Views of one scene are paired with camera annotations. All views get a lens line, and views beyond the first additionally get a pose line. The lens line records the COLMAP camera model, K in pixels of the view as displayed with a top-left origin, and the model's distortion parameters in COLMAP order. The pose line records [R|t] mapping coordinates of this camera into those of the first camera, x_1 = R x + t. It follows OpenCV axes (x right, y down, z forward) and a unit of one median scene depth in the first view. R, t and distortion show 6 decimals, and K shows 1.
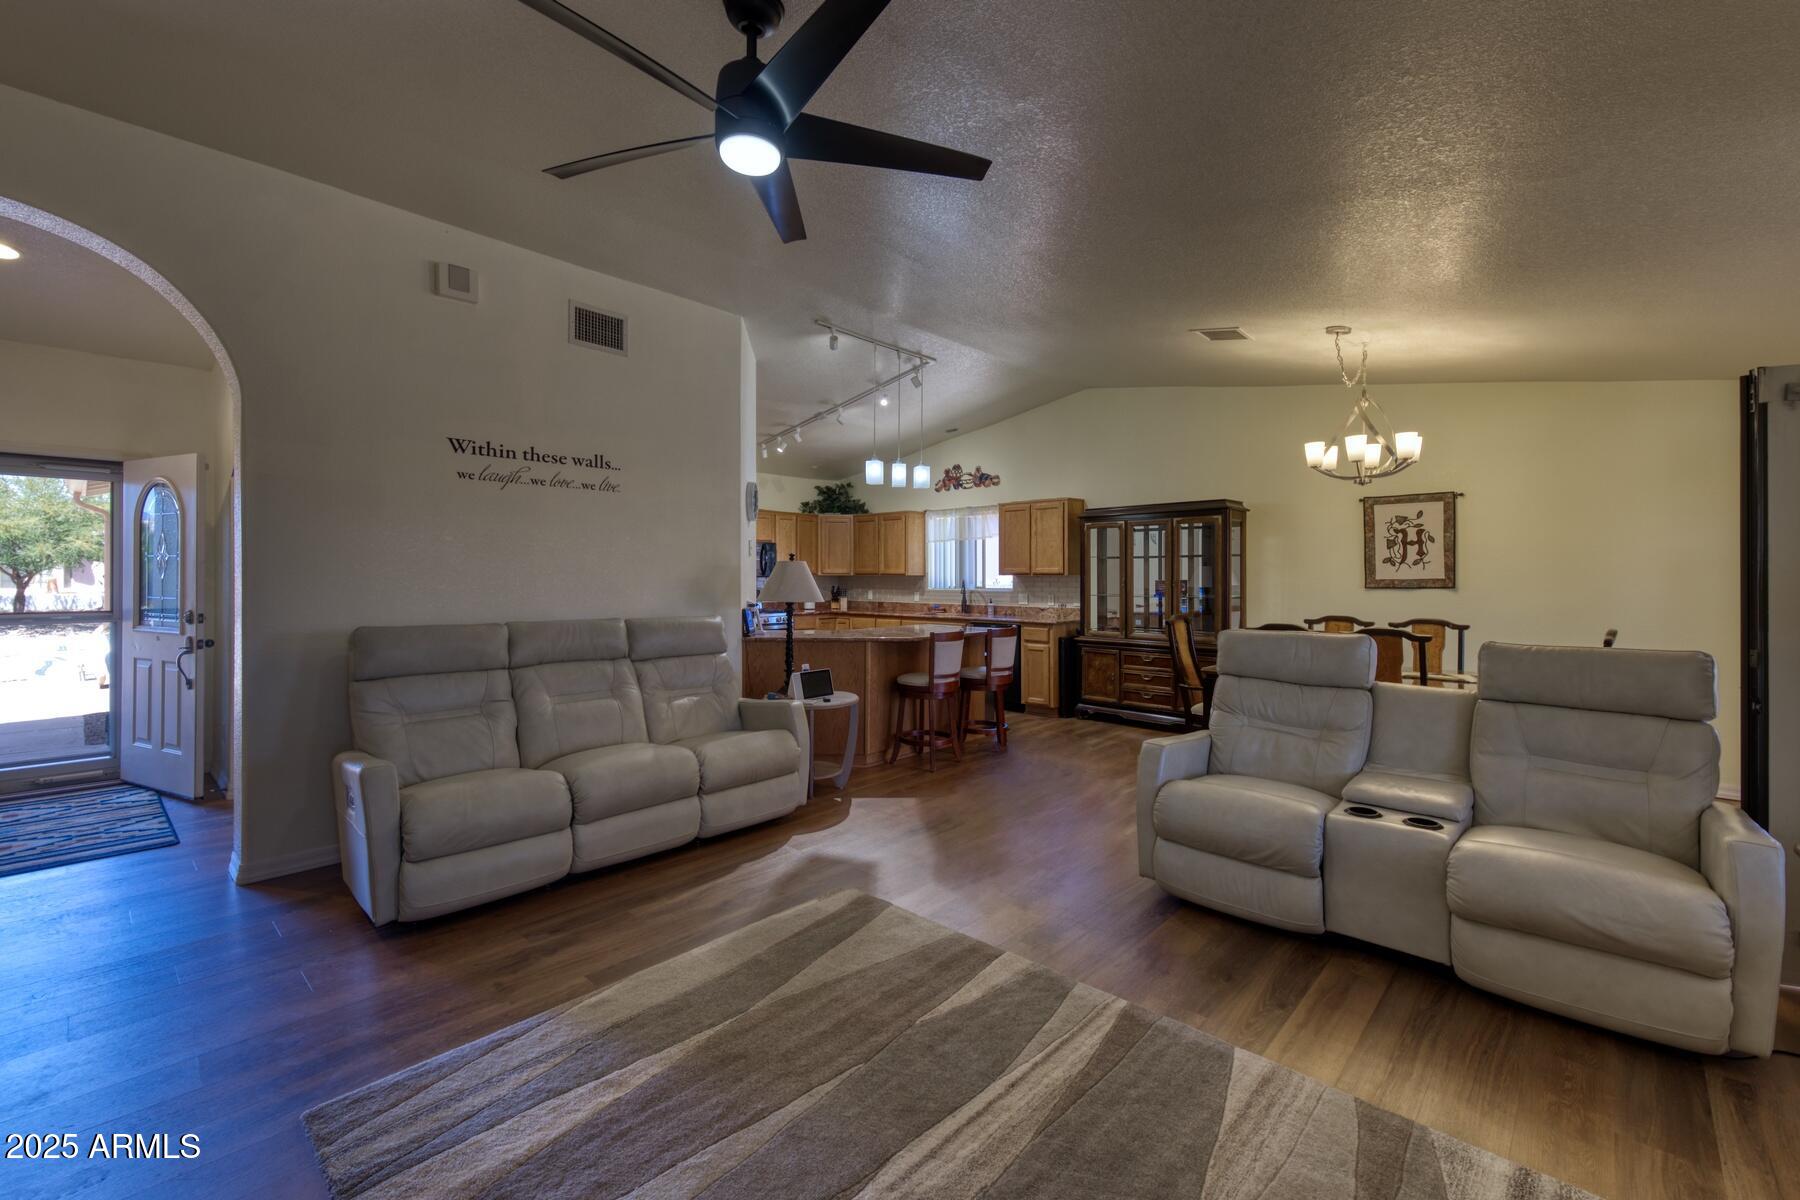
lens RADIAL K [[738.0, 0, 884.3], [0, 738.0, 589.6], [0, 0, 1]] dist [0.006876, -0.003834]
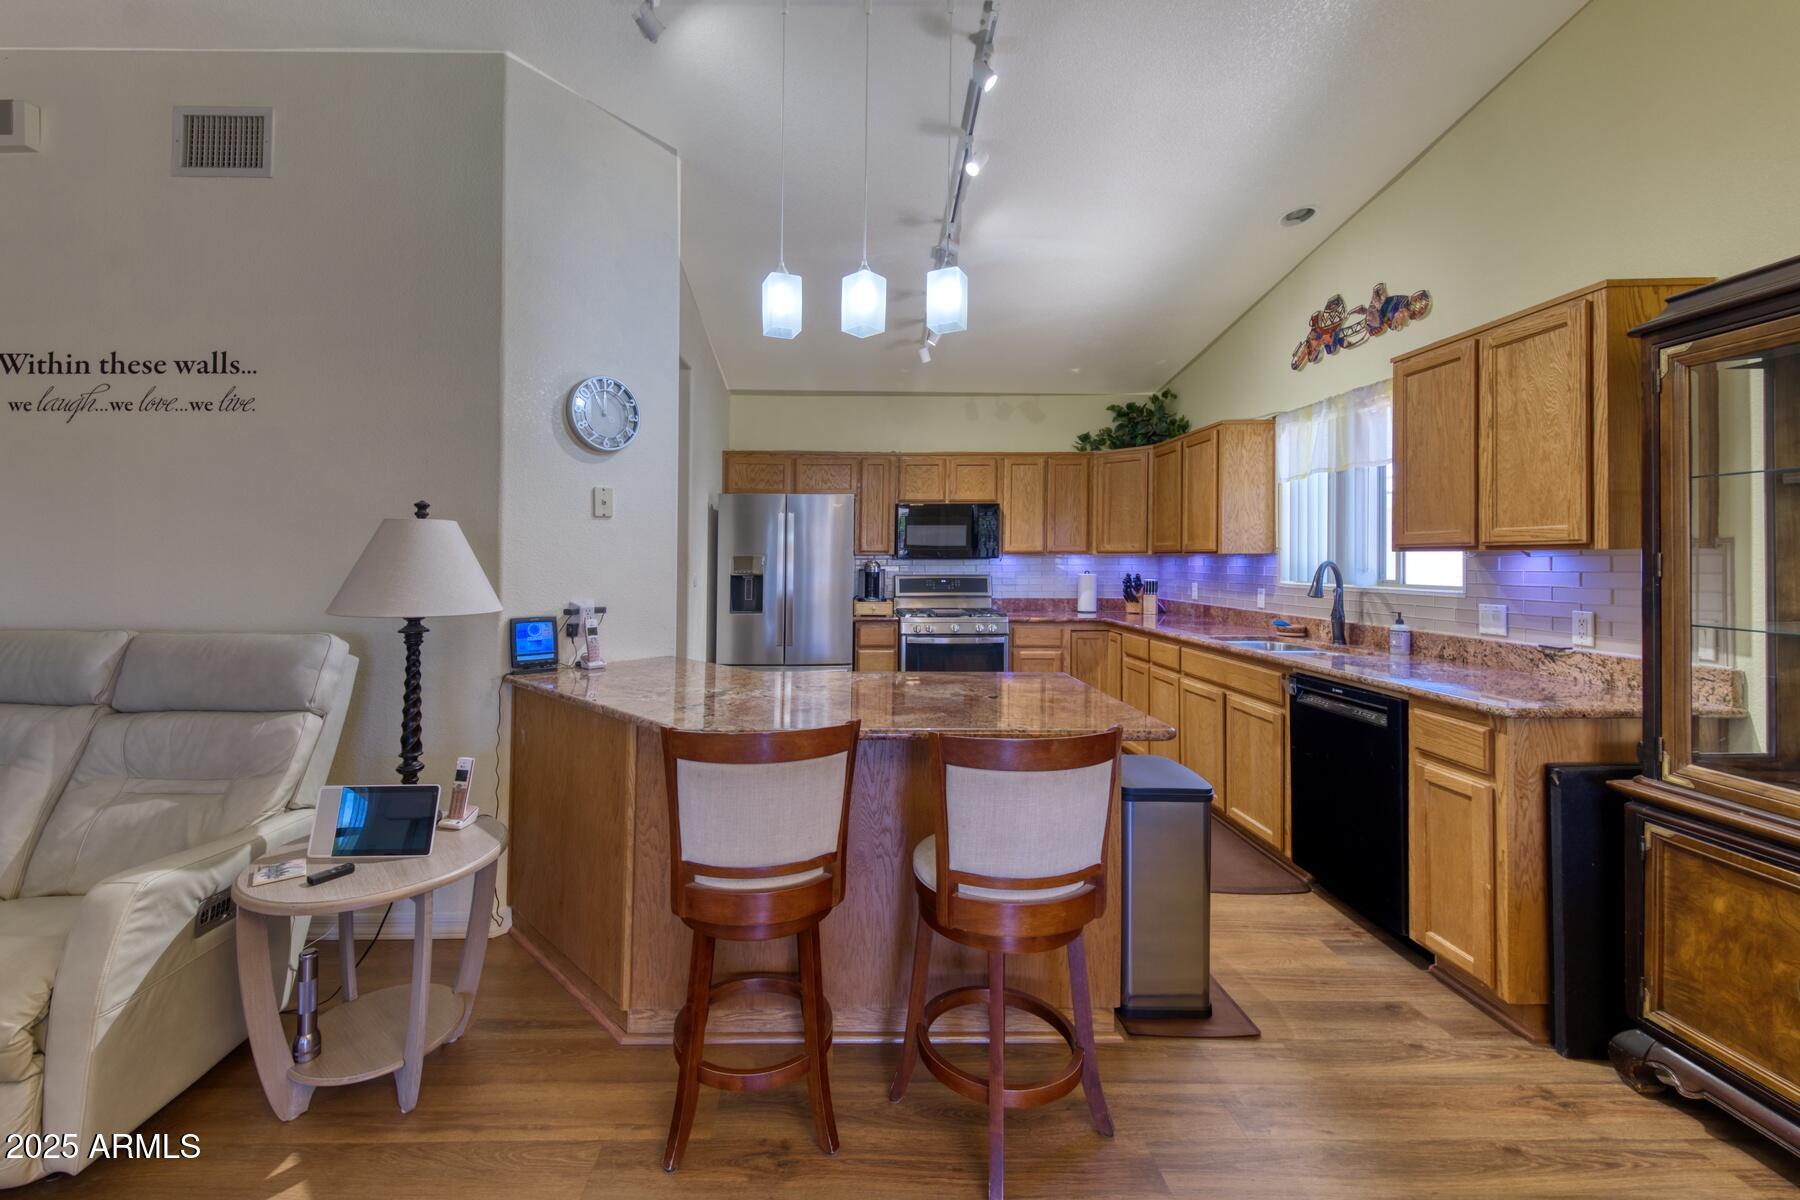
lens RADIAL K [[738.0, 0, 862.4], [0, 738.0, 558.8], [0, 0, 1]] dist [0.006876, -0.003834]
pose [[0.701608, -0.002159, -0.712560, 0.246061], [-0.011879, 0.999821, -0.014726, -0.007611], [0.712464, 0.018797, 0.701456, 0.581676]]
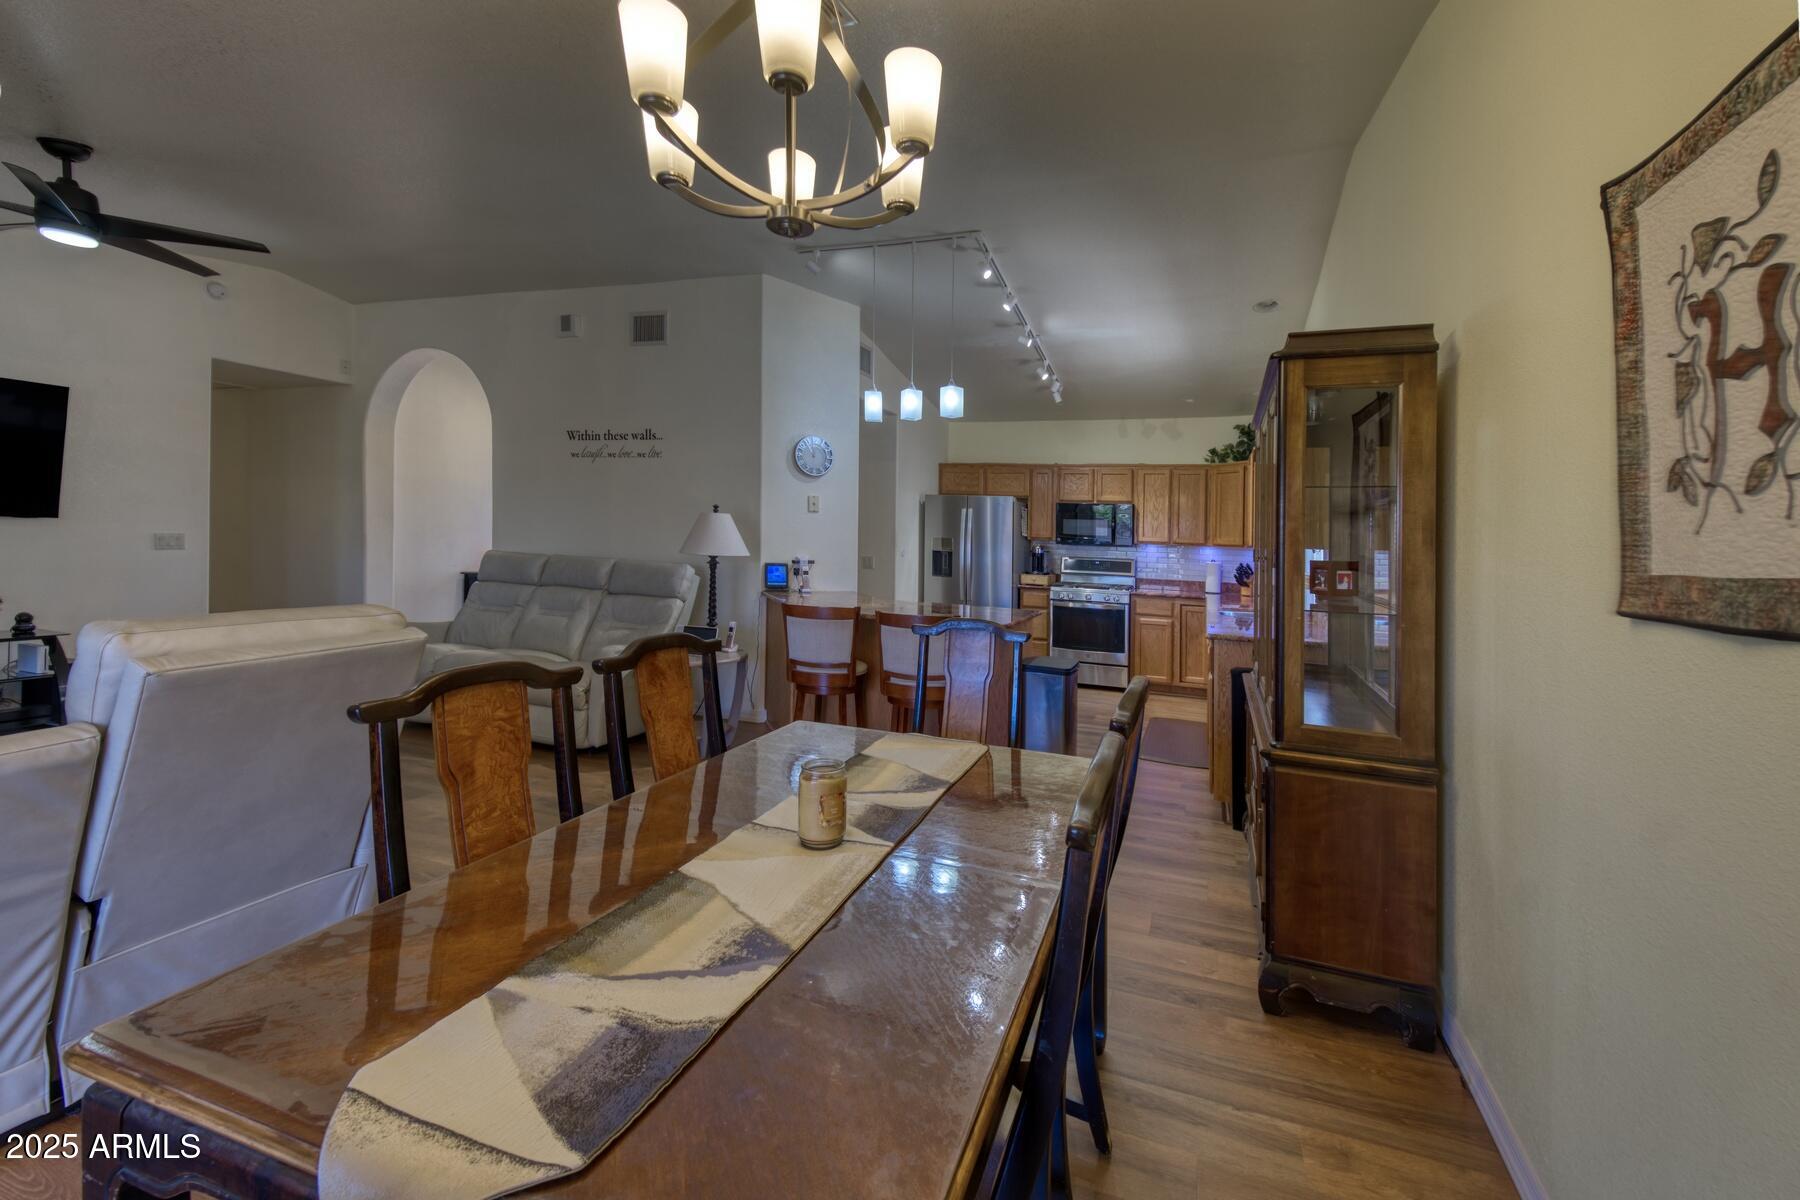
lens RADIAL K [[738.0, 0, 939.2], [0, 738.0, 599.5], [0, 0, 1]] dist [0.006876, -0.003834]
pose [[0.402186, 0.090327, -0.911091, 0.602364], [-0.056718, 0.995668, 0.073675, -0.008518], [0.913800, 0.022044, 0.405567, 0.578846]]
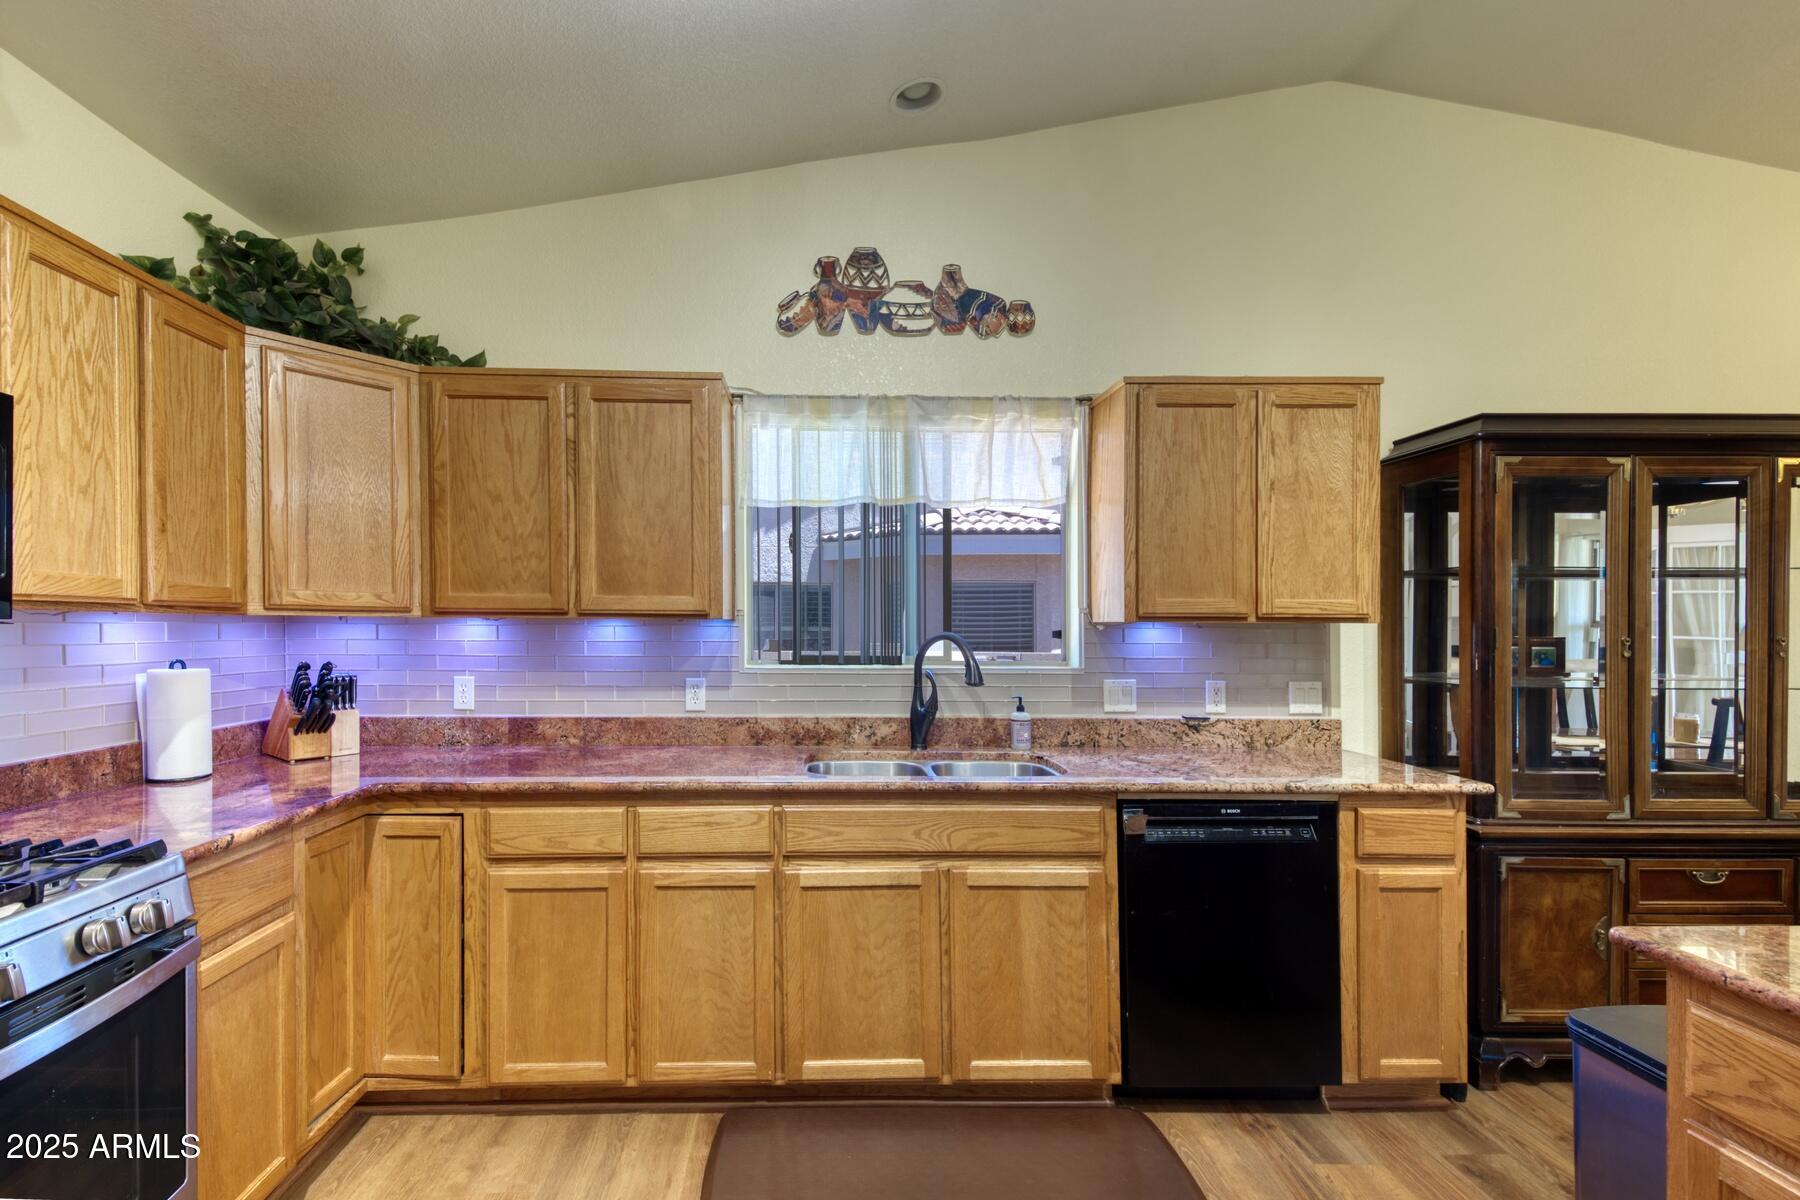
lens RADIAL K [[786.4, 0, 820.3], [0, 786.4, 640.5], [0, 0, 1]] dist [0.018452, -0.000747]
pose [[0.717342, -0.009576, 0.696655, -0.159779], [0.009049, 0.999949, 0.004427, -0.015173], [-0.696662, 0.003129, 0.717393, 0.907689]]
